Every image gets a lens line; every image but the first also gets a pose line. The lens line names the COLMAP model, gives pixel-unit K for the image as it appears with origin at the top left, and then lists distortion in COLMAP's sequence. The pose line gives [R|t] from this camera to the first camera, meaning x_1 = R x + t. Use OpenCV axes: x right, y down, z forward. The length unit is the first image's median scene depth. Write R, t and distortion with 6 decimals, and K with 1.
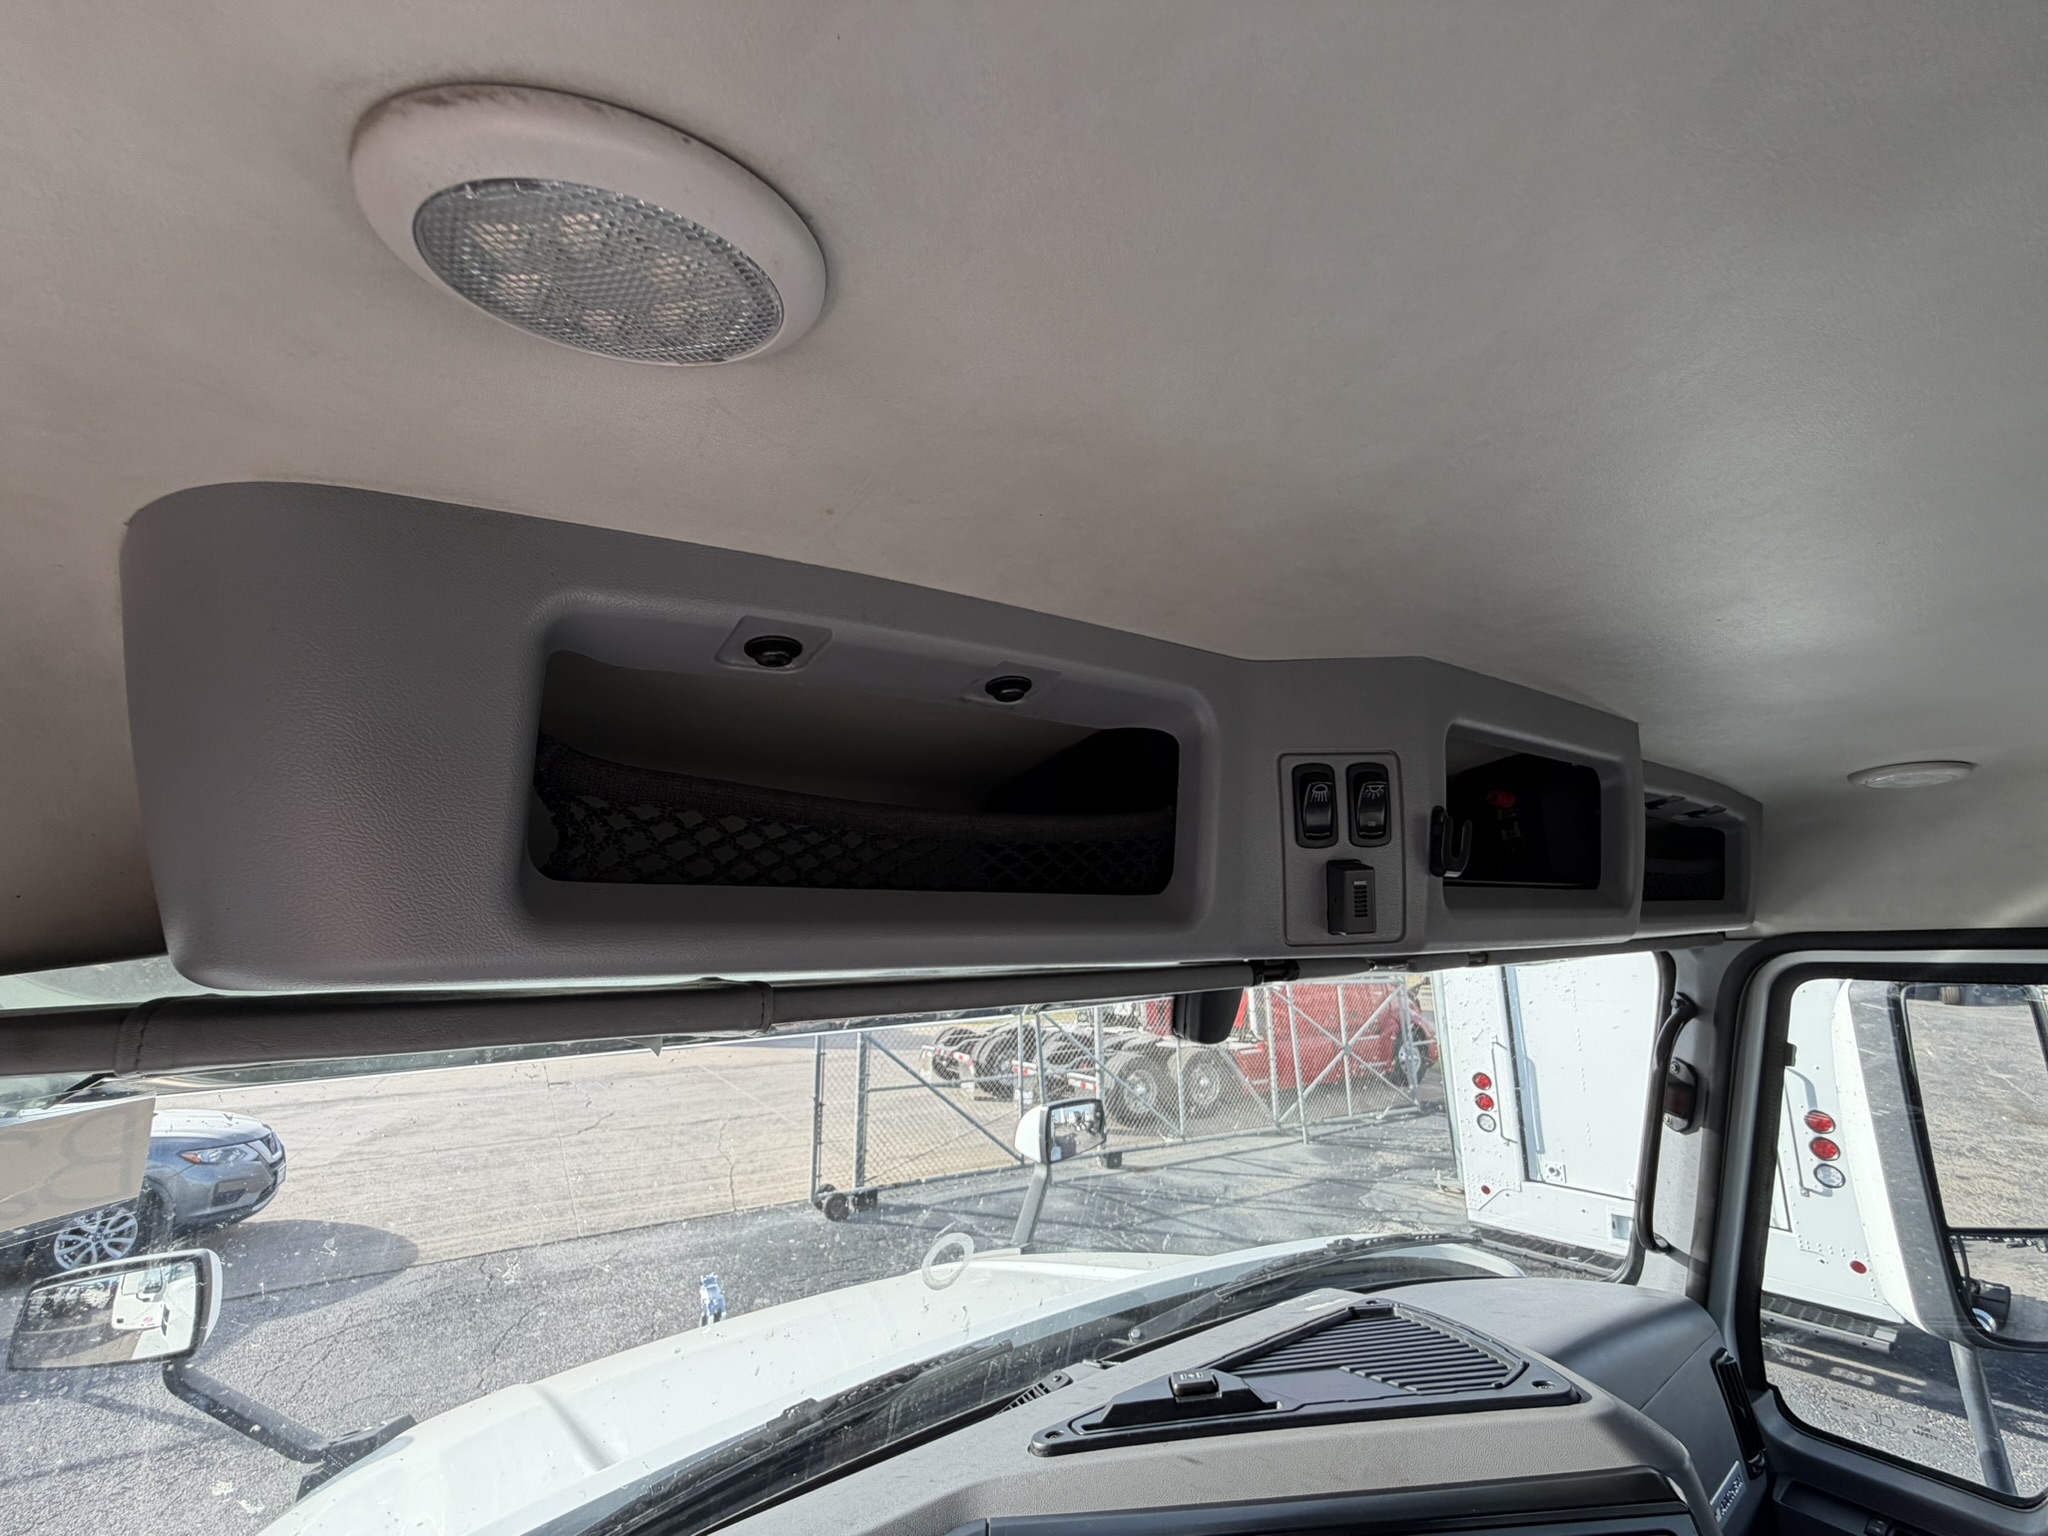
lens RADIAL K [[823.3, 0, 1015.7], [0, 823.3, 769.3], [0, 0, 1]] dist [0.004584, -0.002245]
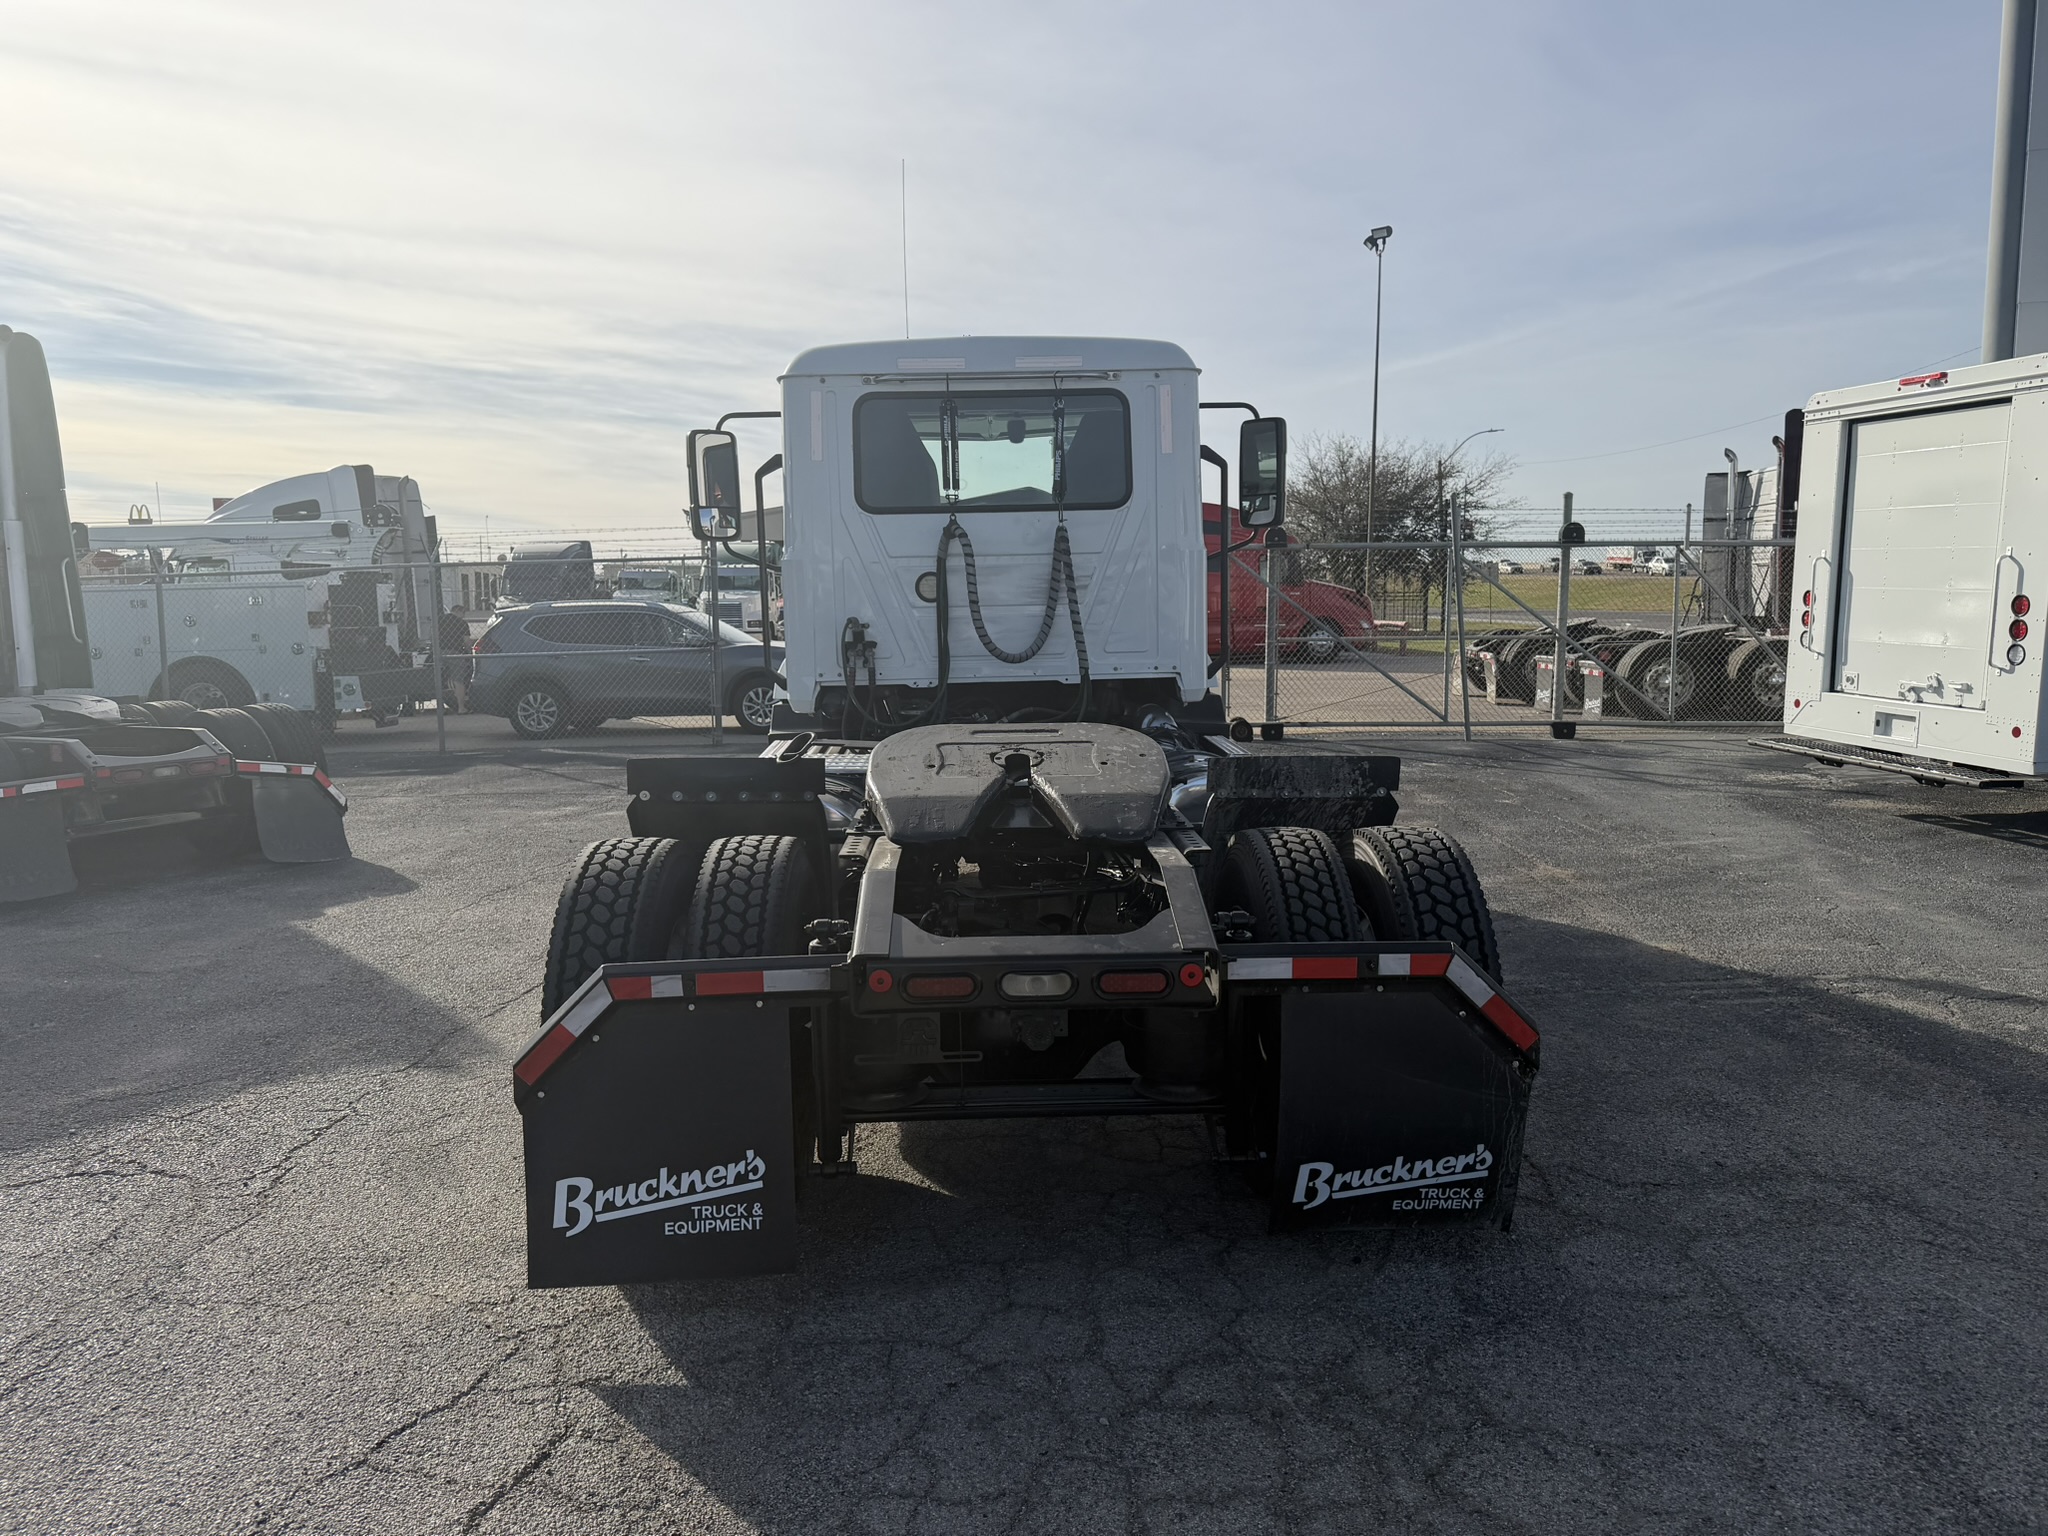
lens RADIAL K [[1455.4, 0, 1020.0], [0, 1455.4, 758.6], [0, 0, 1]] dist [0.098240, -0.149495]
pose [[0.840990, 0.058099, -0.537923, 0.745798], [0.118476, 0.950314, 0.287865, -0.049999], [0.527921, -0.305823, 0.792321, -0.924526]]
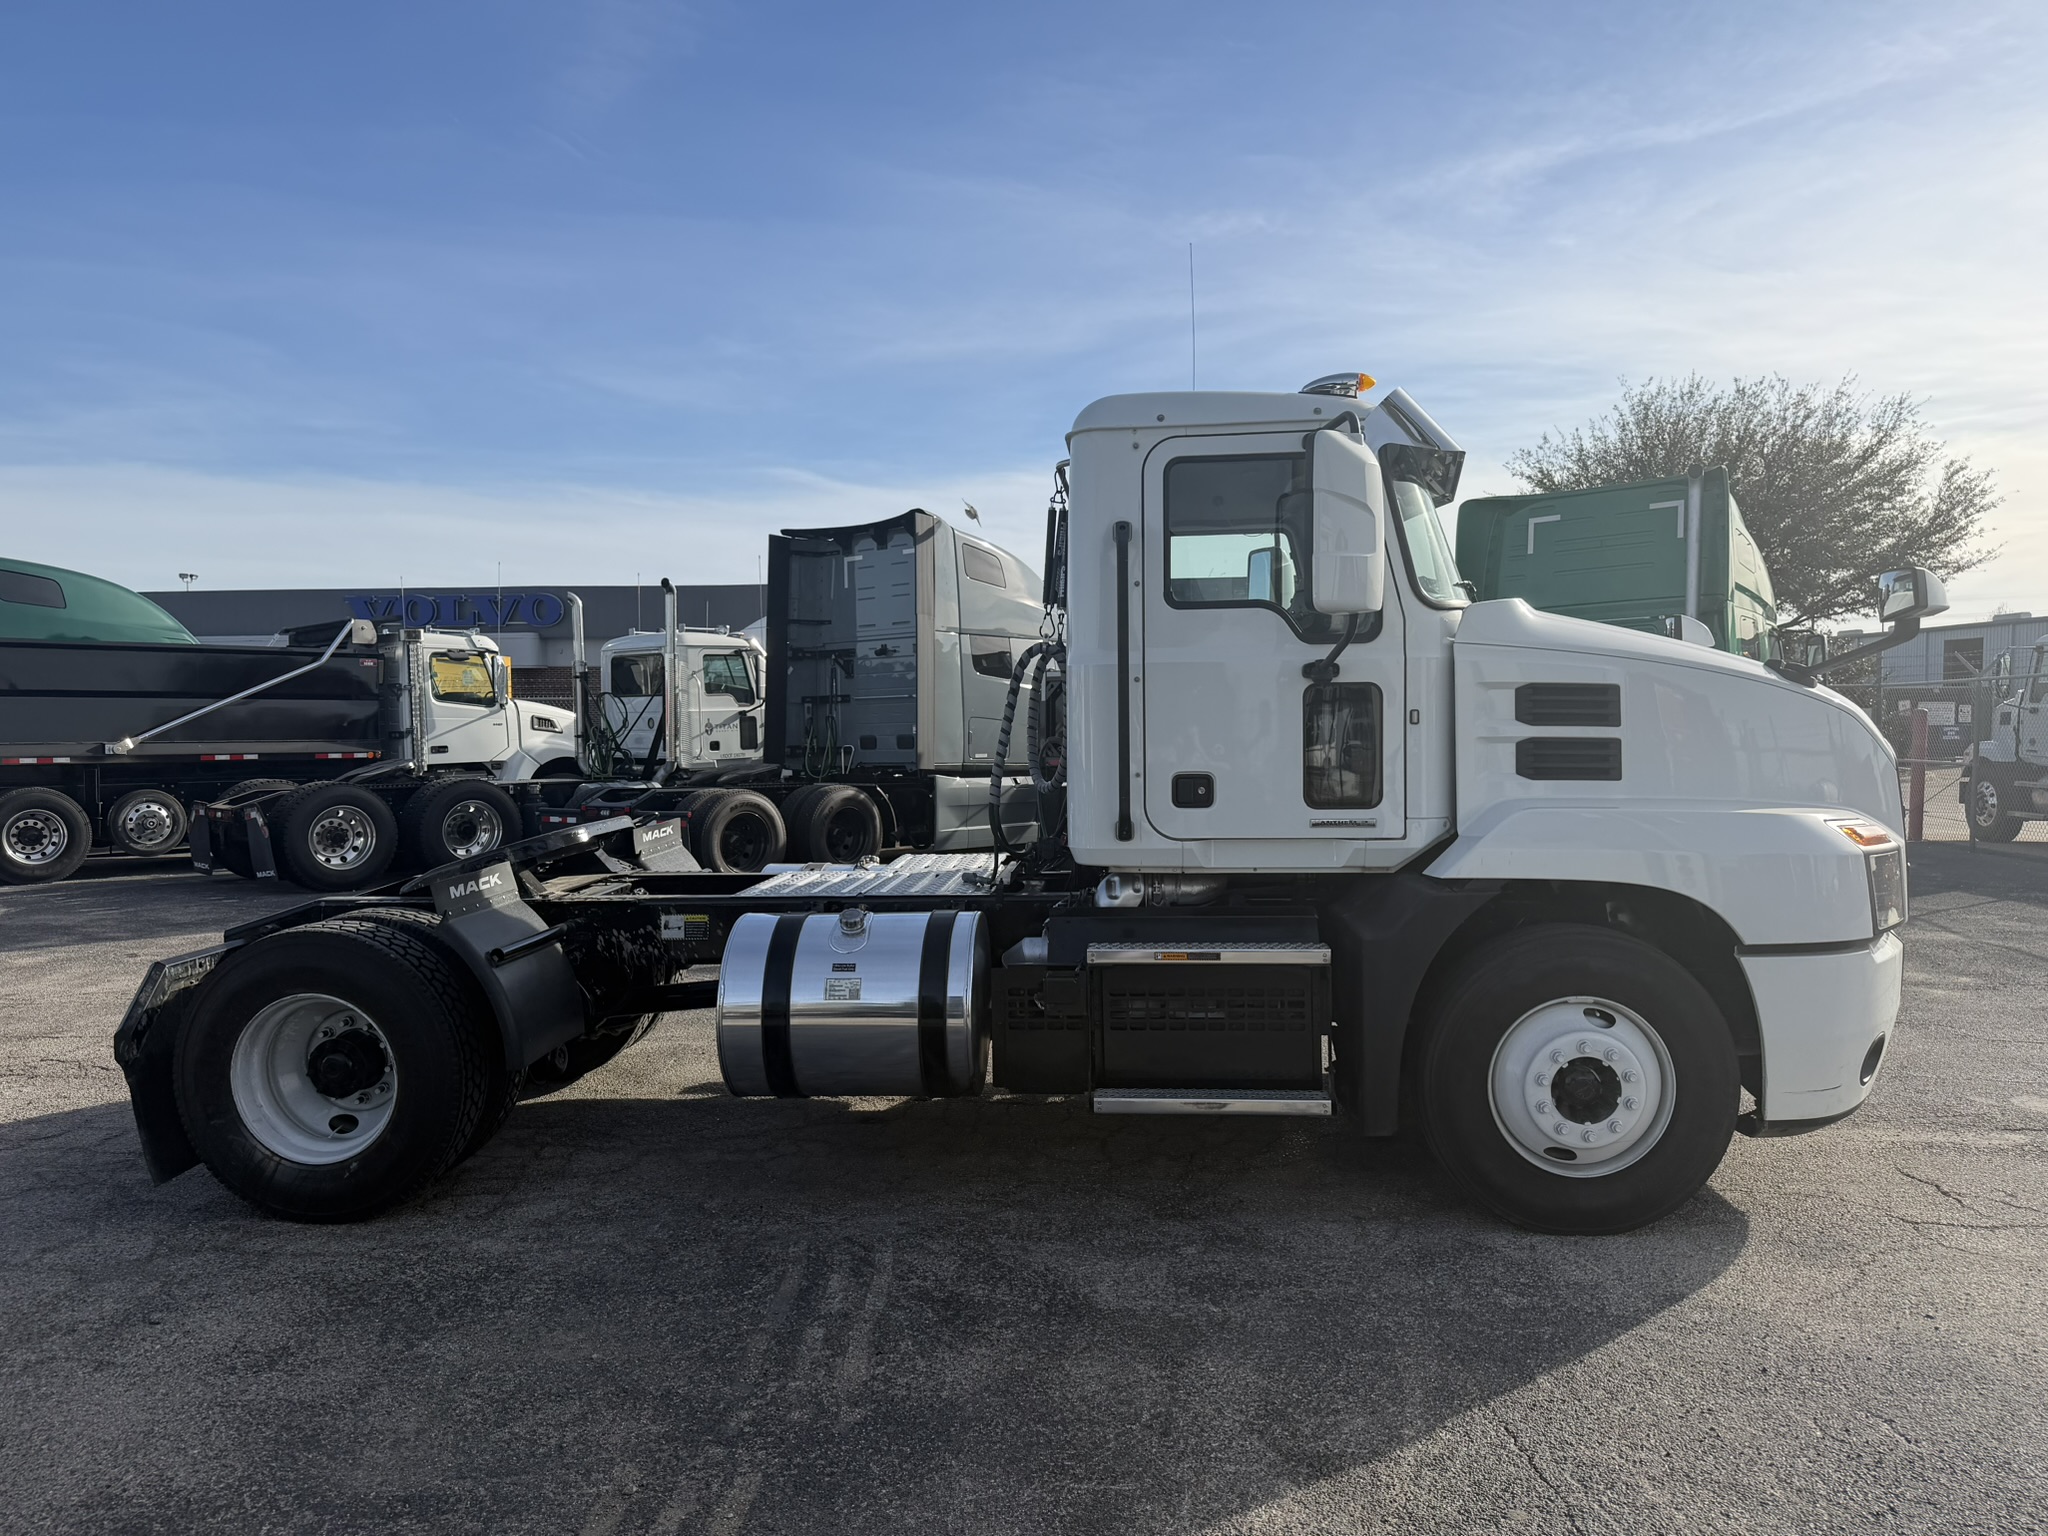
lens RADIAL K [[1420.2, 0, 1058.3], [0, 1420.2, 815.9], [0, 0, 1]] dist [0.043228, -0.048516]
pose [[-0.631238, 0.071193, -0.772315, 0.891055], [0.169682, 0.984332, -0.047950, 0.252974], [0.756800, -0.161316, -0.633428, 0.546811]]
